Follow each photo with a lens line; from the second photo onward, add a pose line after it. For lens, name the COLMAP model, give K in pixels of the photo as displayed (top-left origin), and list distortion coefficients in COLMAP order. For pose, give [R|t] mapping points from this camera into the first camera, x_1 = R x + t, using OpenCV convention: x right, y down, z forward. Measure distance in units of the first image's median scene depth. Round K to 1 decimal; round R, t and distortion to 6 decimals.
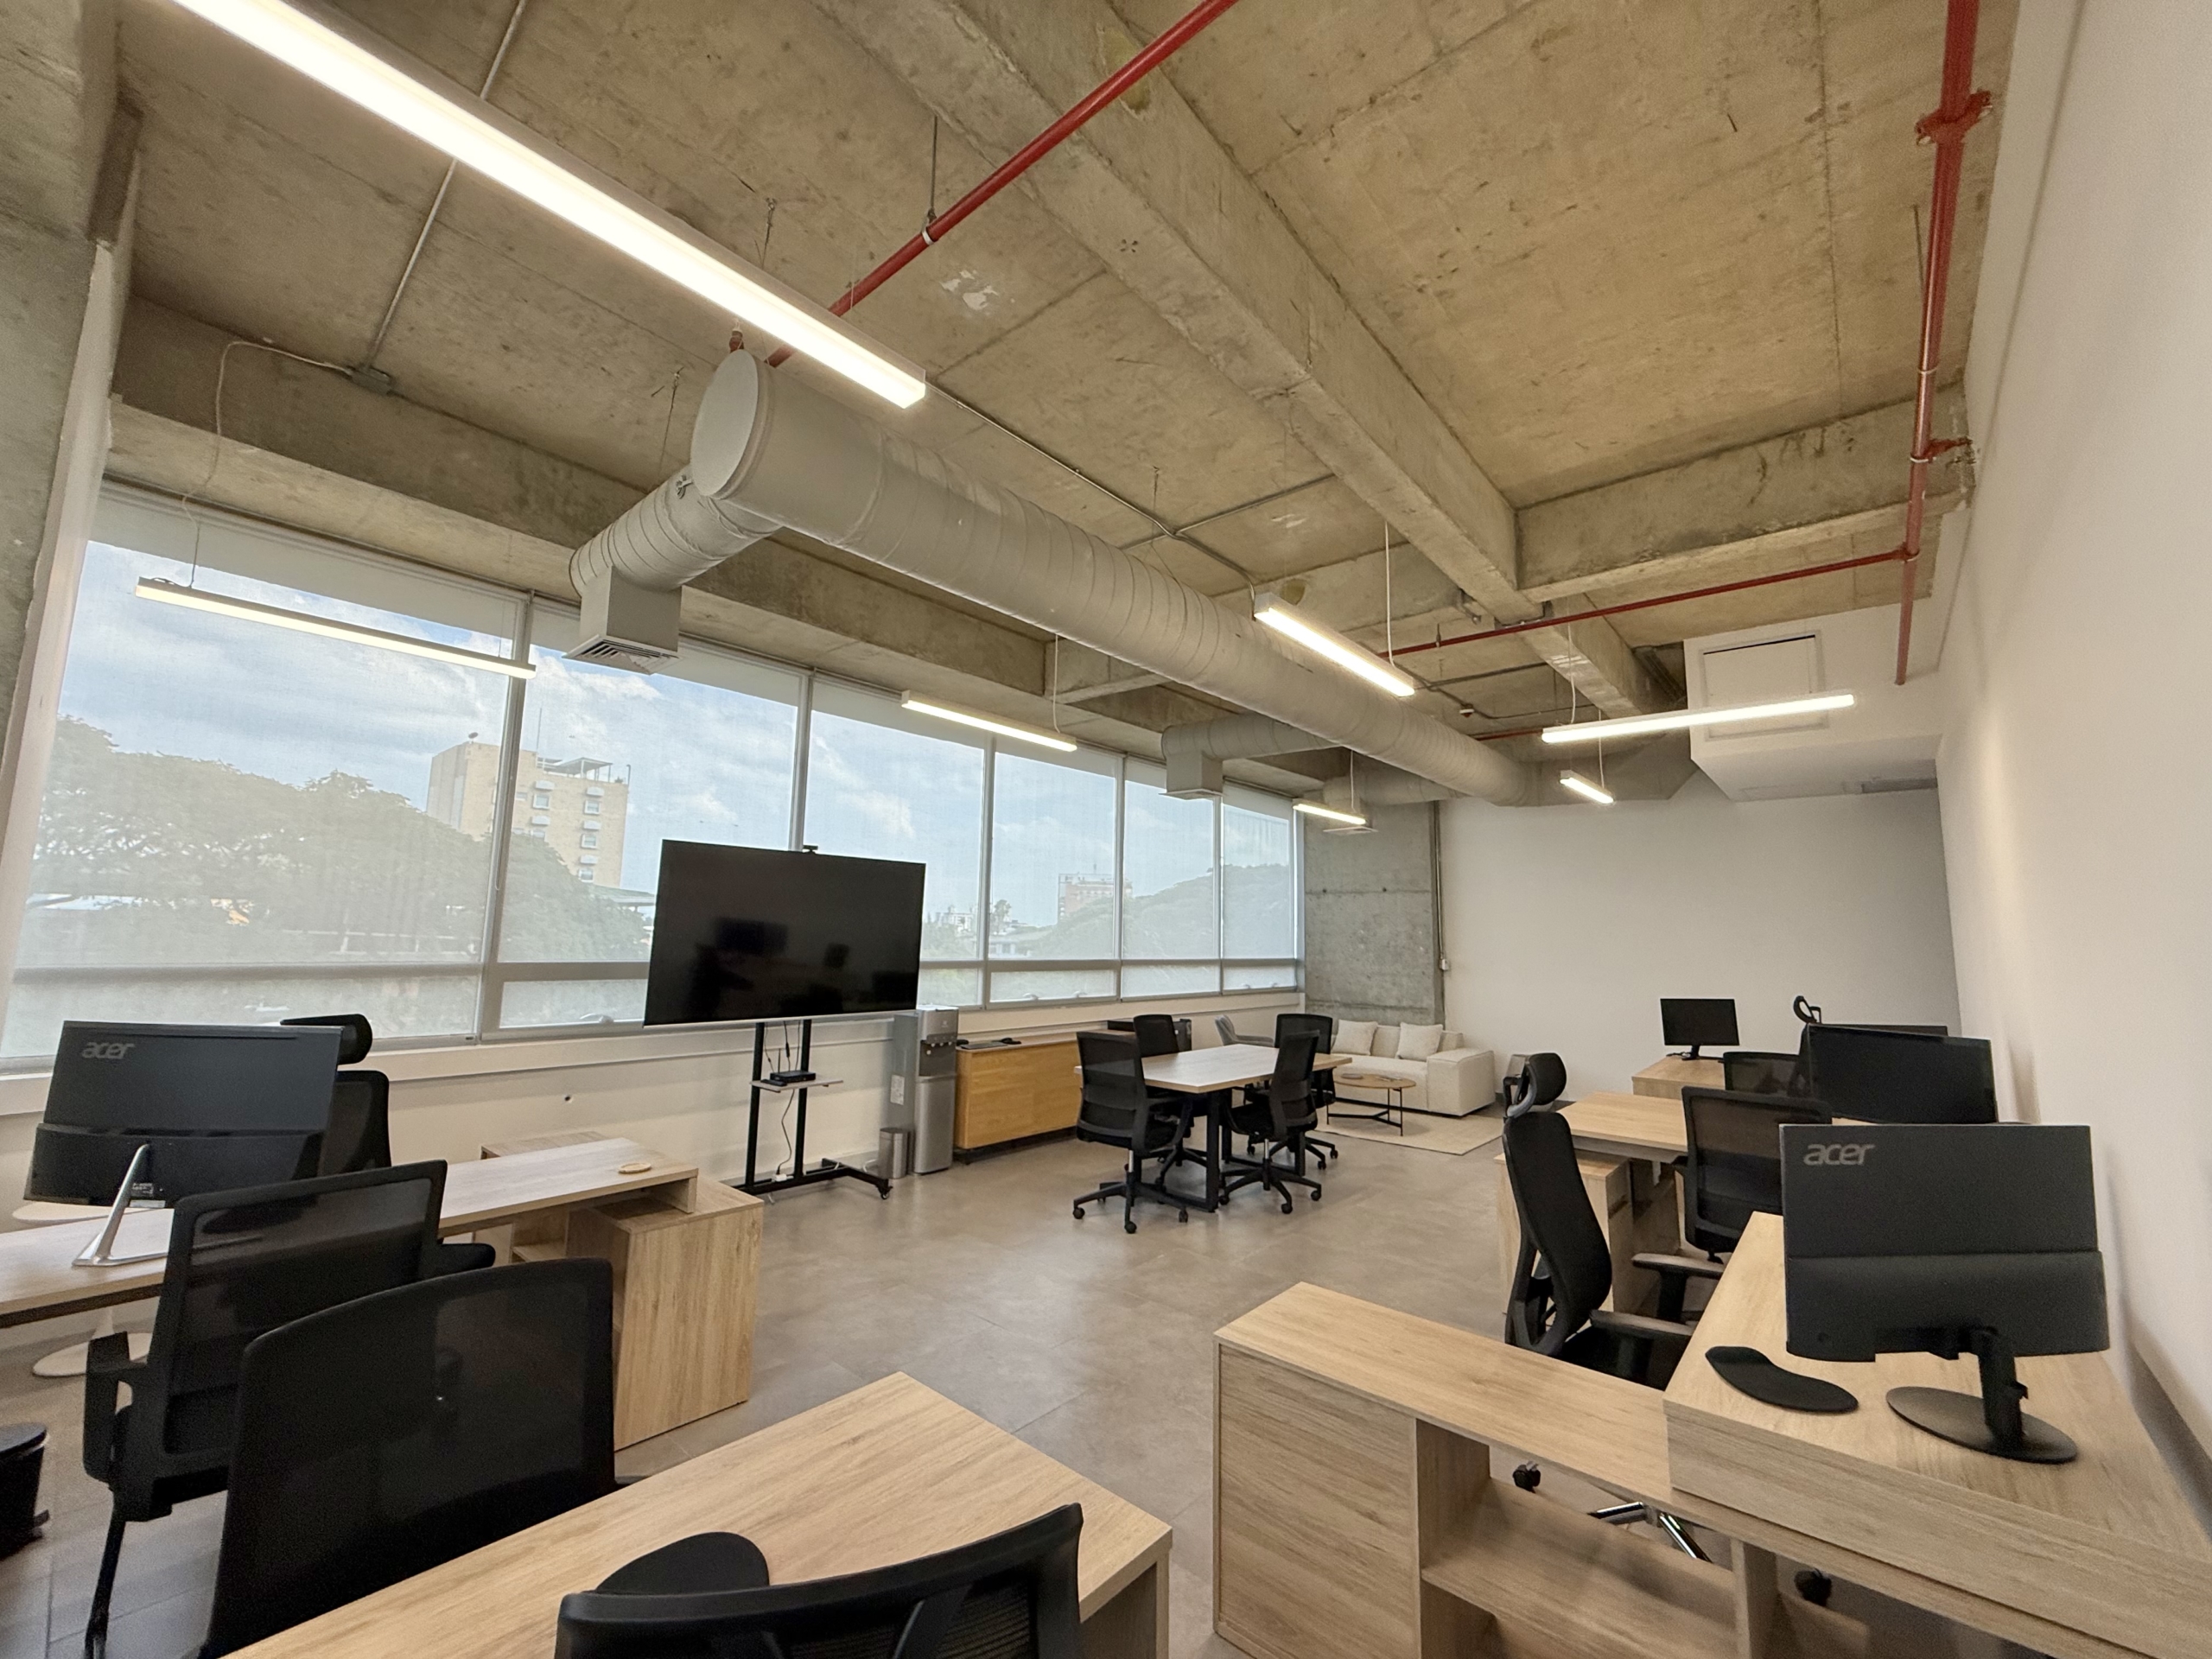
lens RADIAL K [[880.5, 0, 1097.4], [0, 880.5, 830.2], [0, 0, 1]] dist [0.003102, -0.000564]
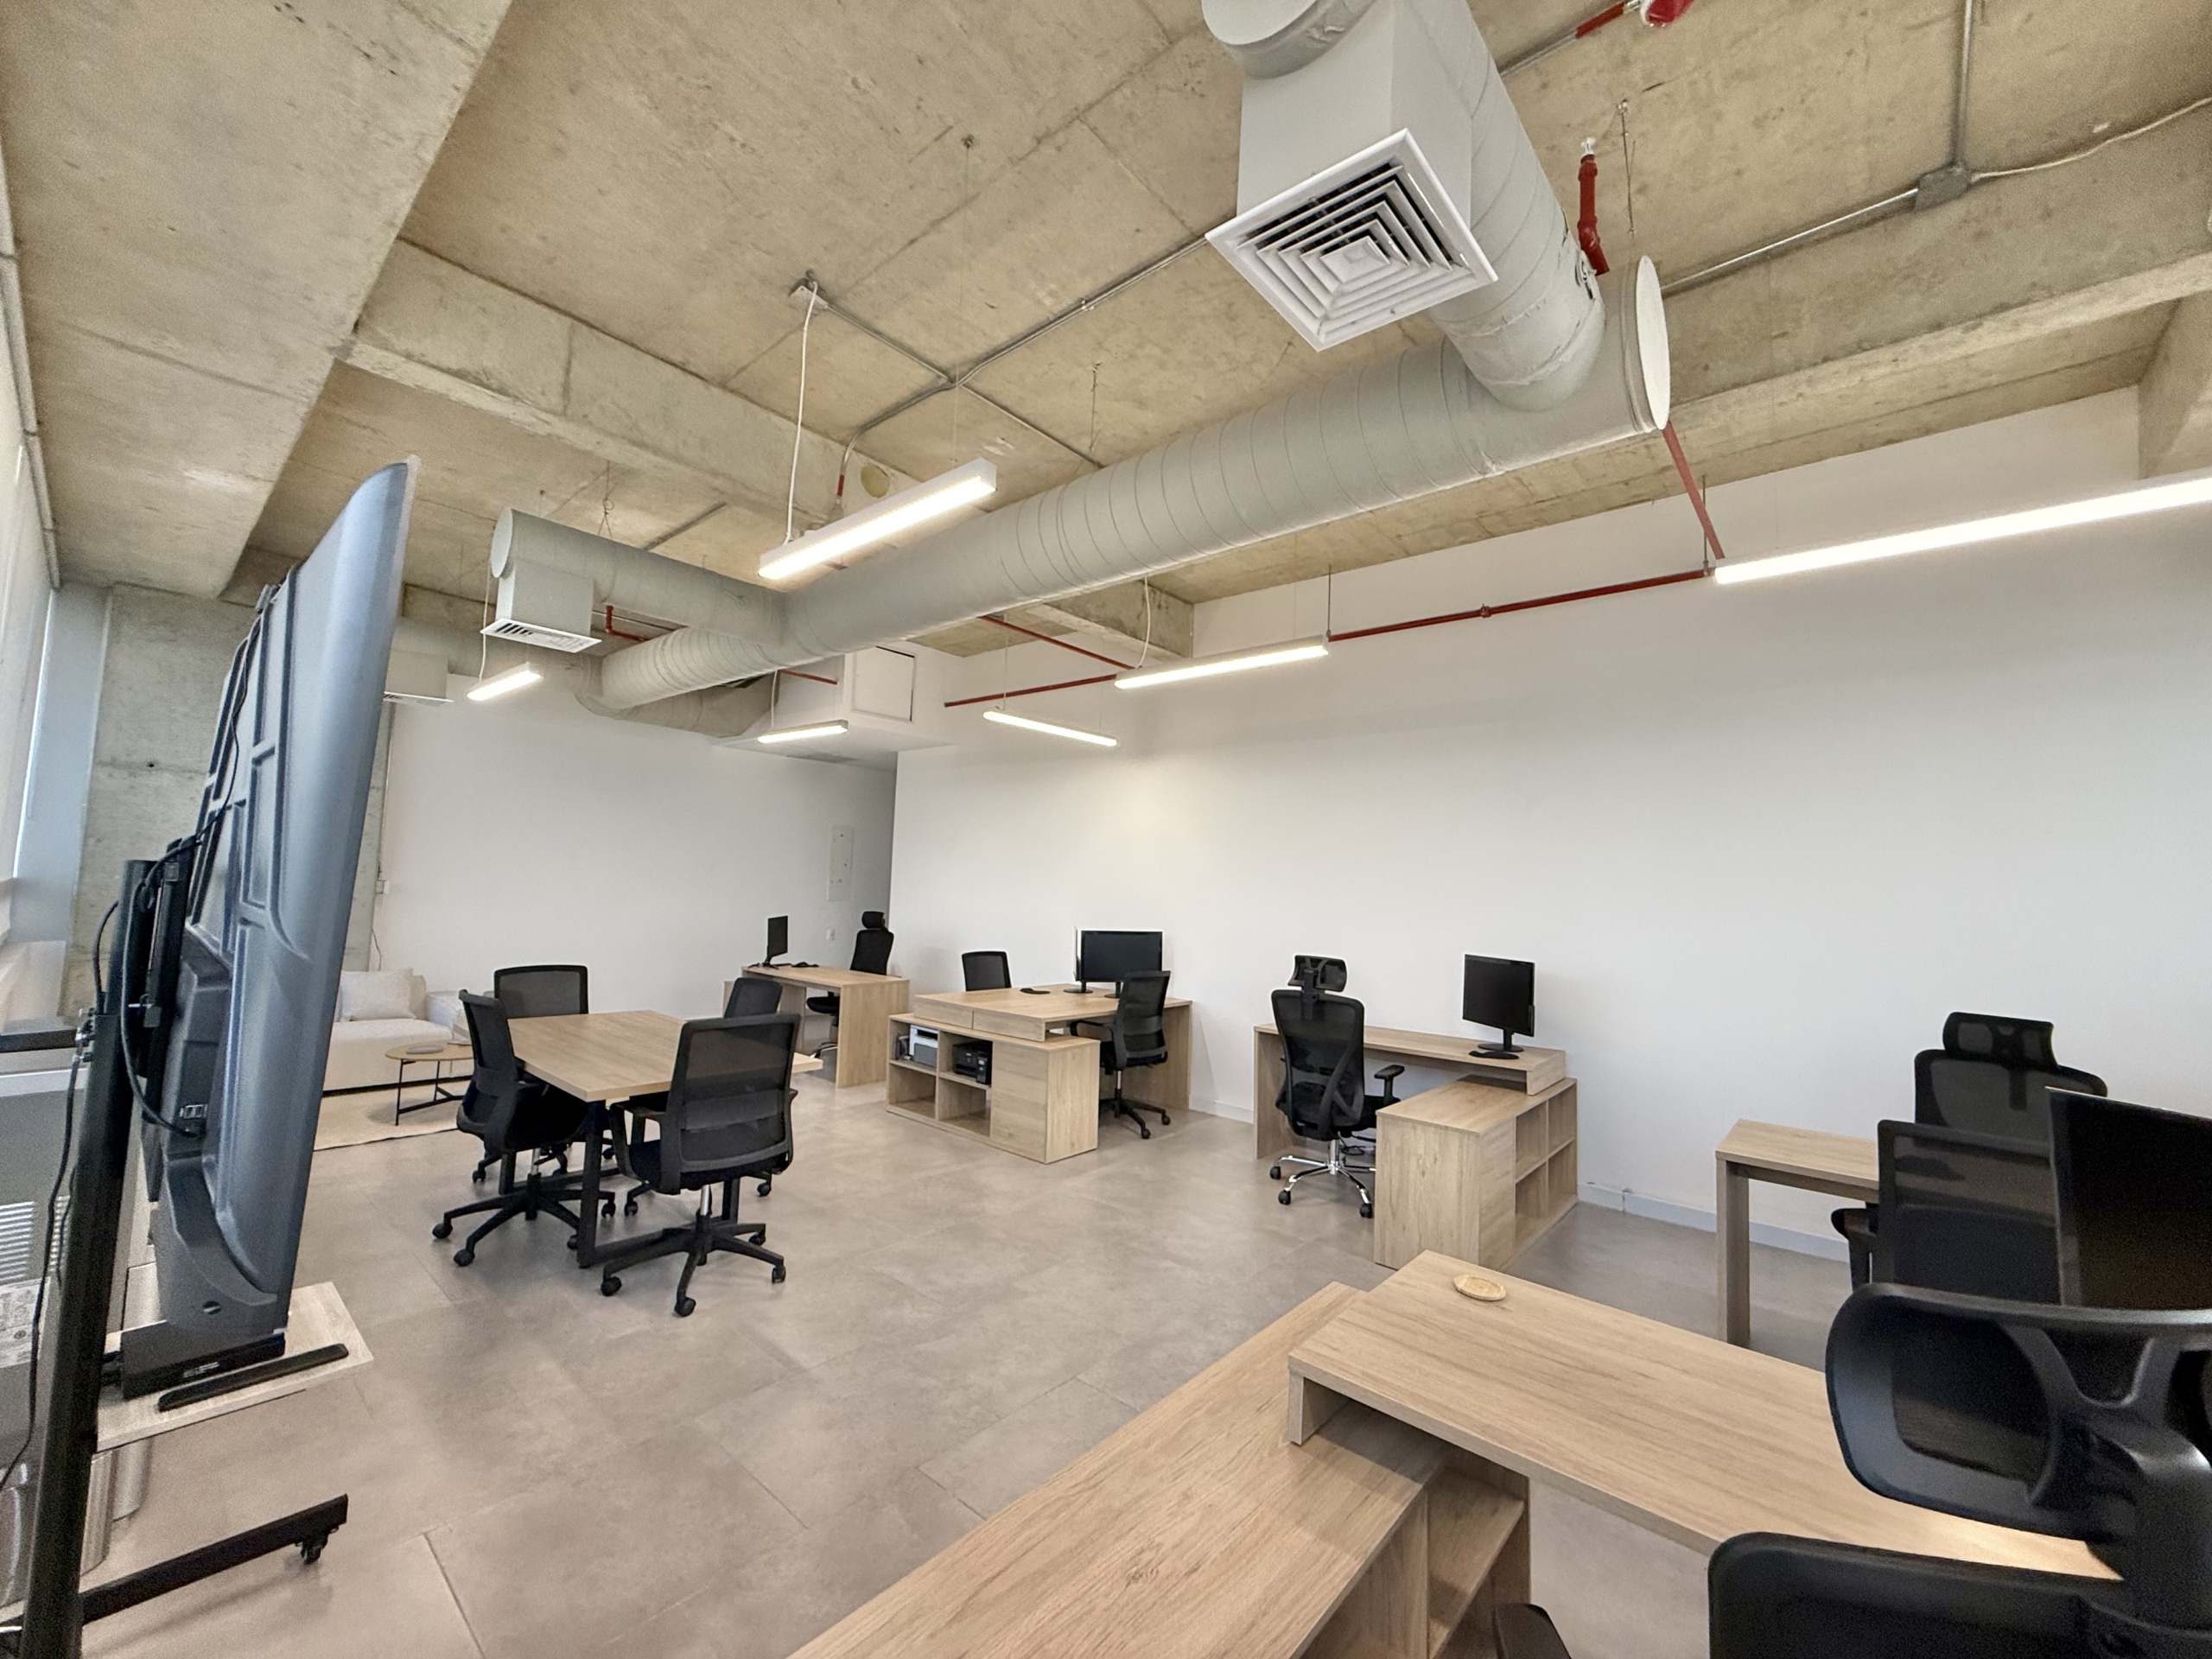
lens RADIAL K [[880.5, 0, 1086.7], [0, 880.5, 818.5], [0, 0, 1]] dist [0.003102, -0.000564]
pose [[0.006004, 0.059393, 0.998217, -0.712569], [-0.158819, 0.985621, -0.057689, 0.088174], [-0.987290, -0.158189, 0.015350, 0.813935]]
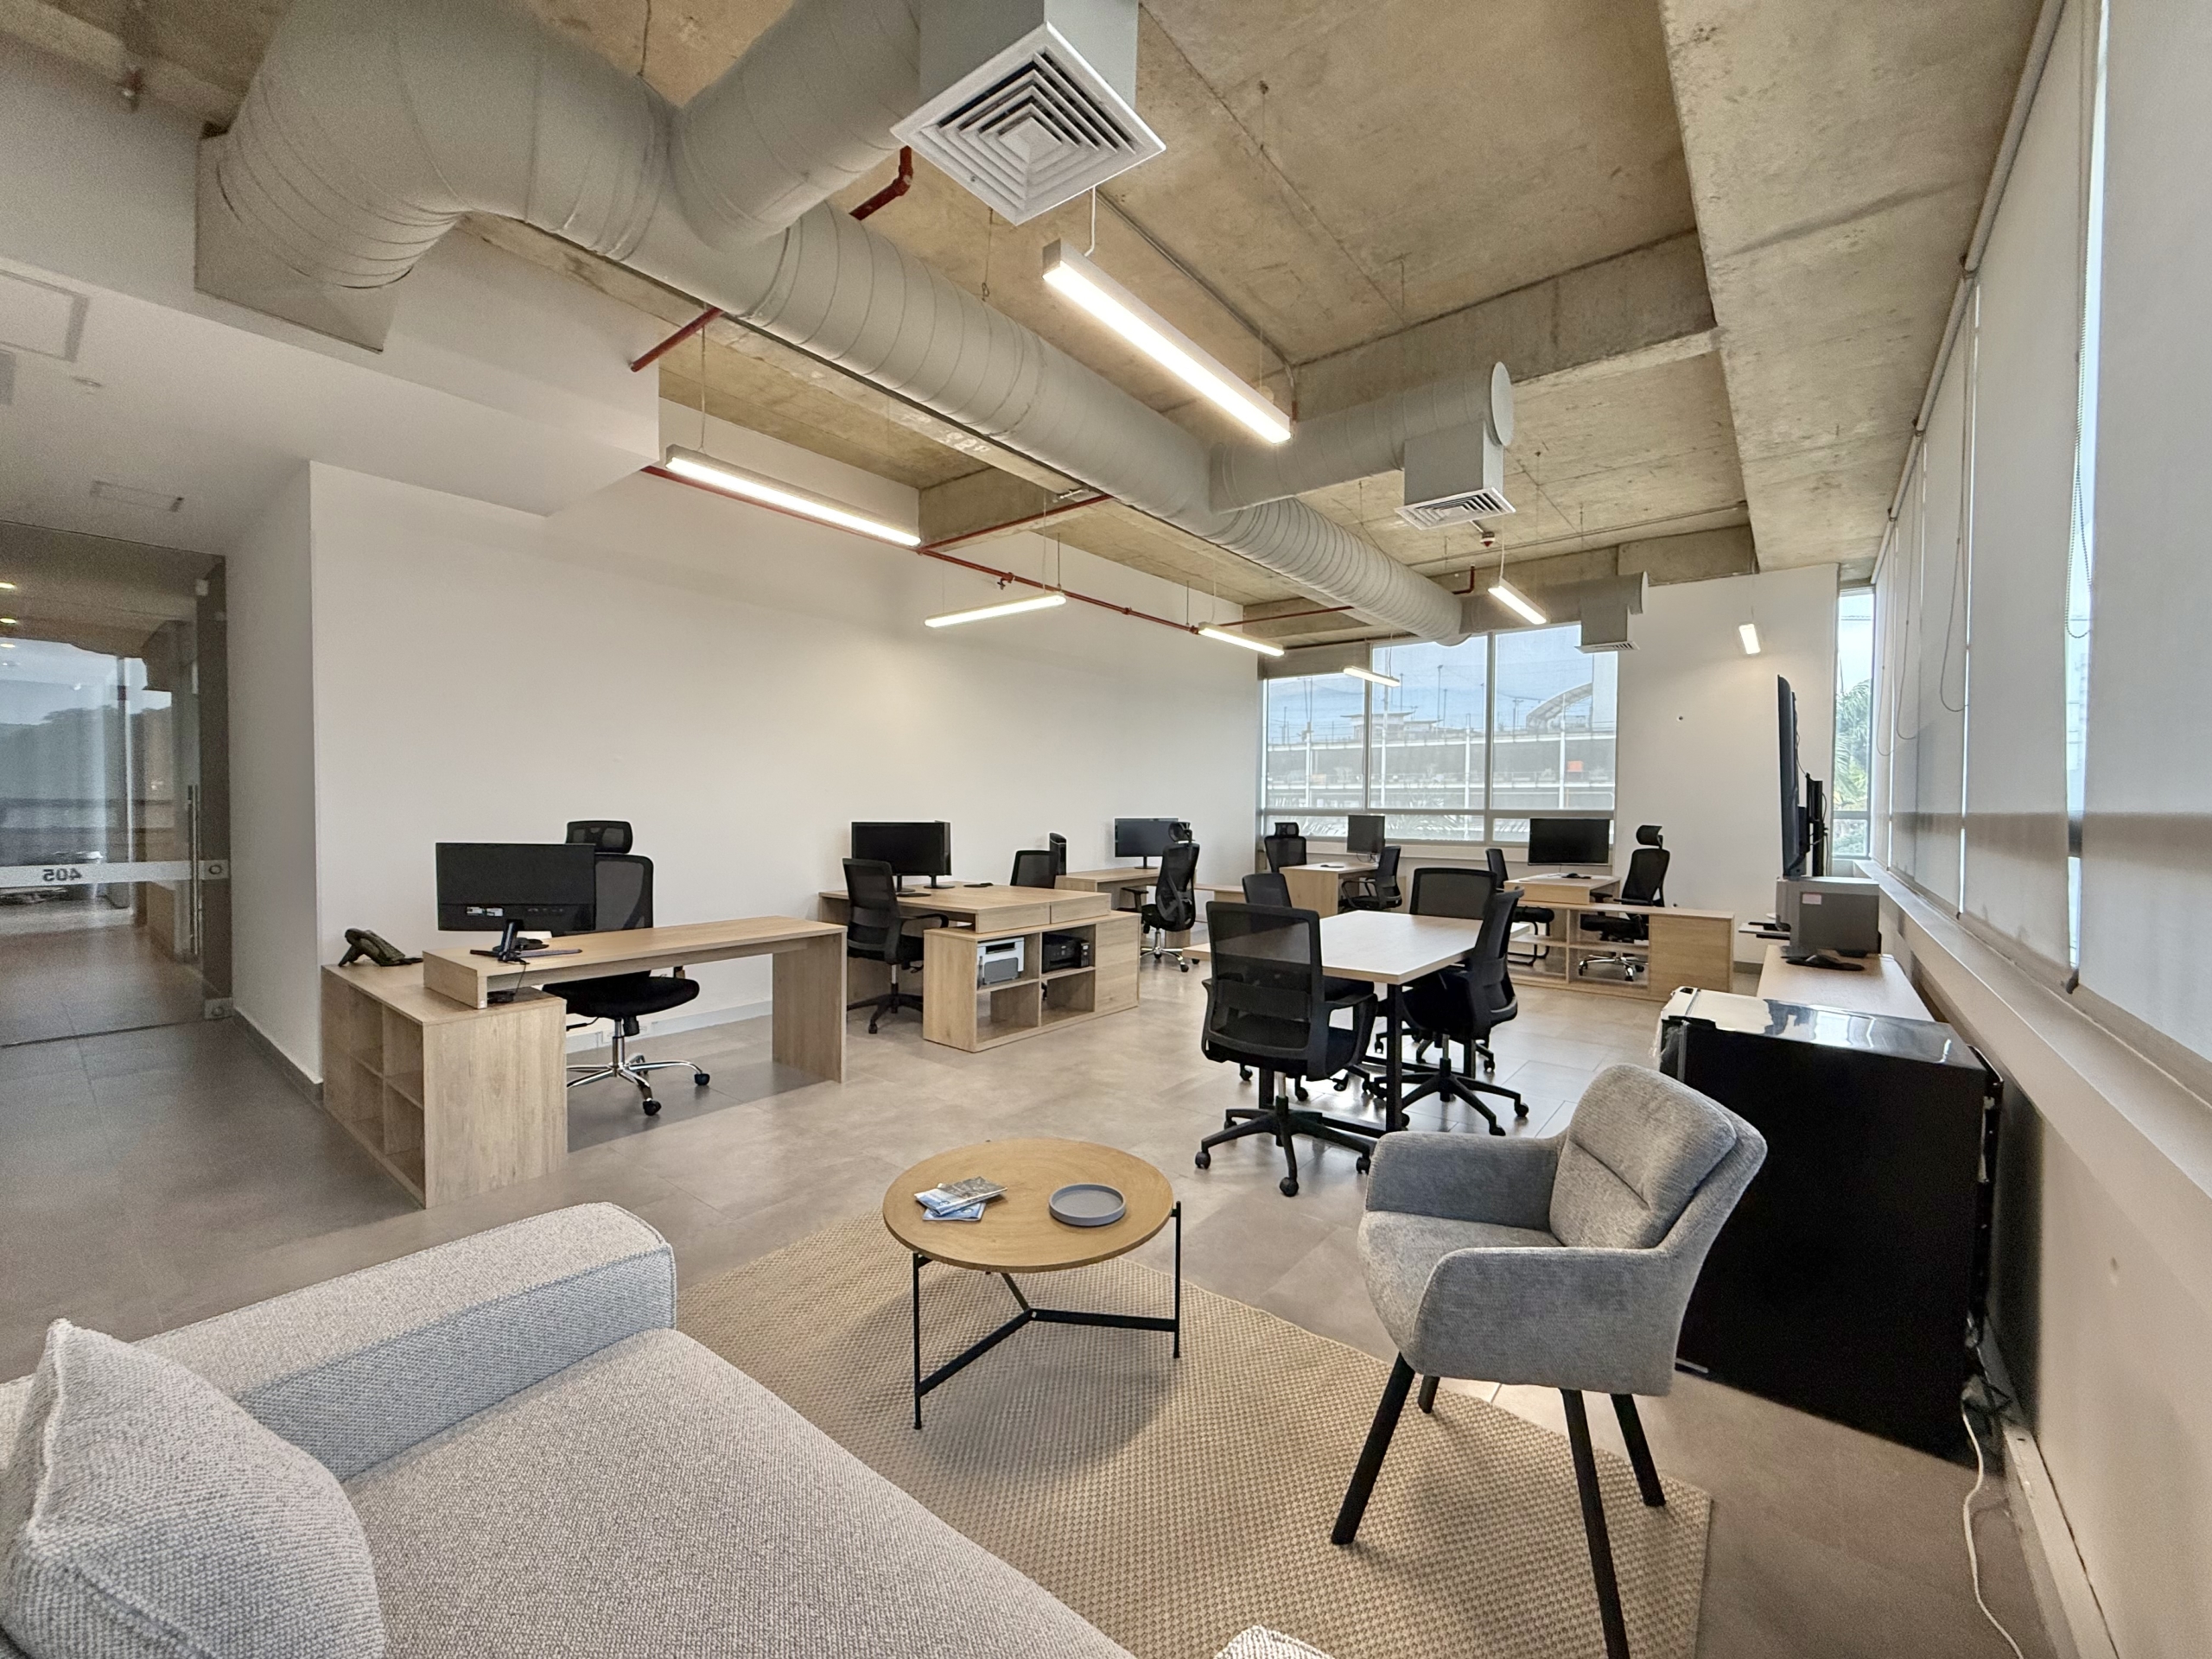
lens RADIAL K [[880.5, 0, 1108.0], [0, 880.5, 824.1], [0, 0, 1]] dist [0.003102, -0.000564]
pose [[-0.998113, -0.035950, -0.049776, 0.484234], [-0.031196, 0.995159, -0.093198, 0.300056], [0.052885, -0.091470, -0.994403, 2.136033]]
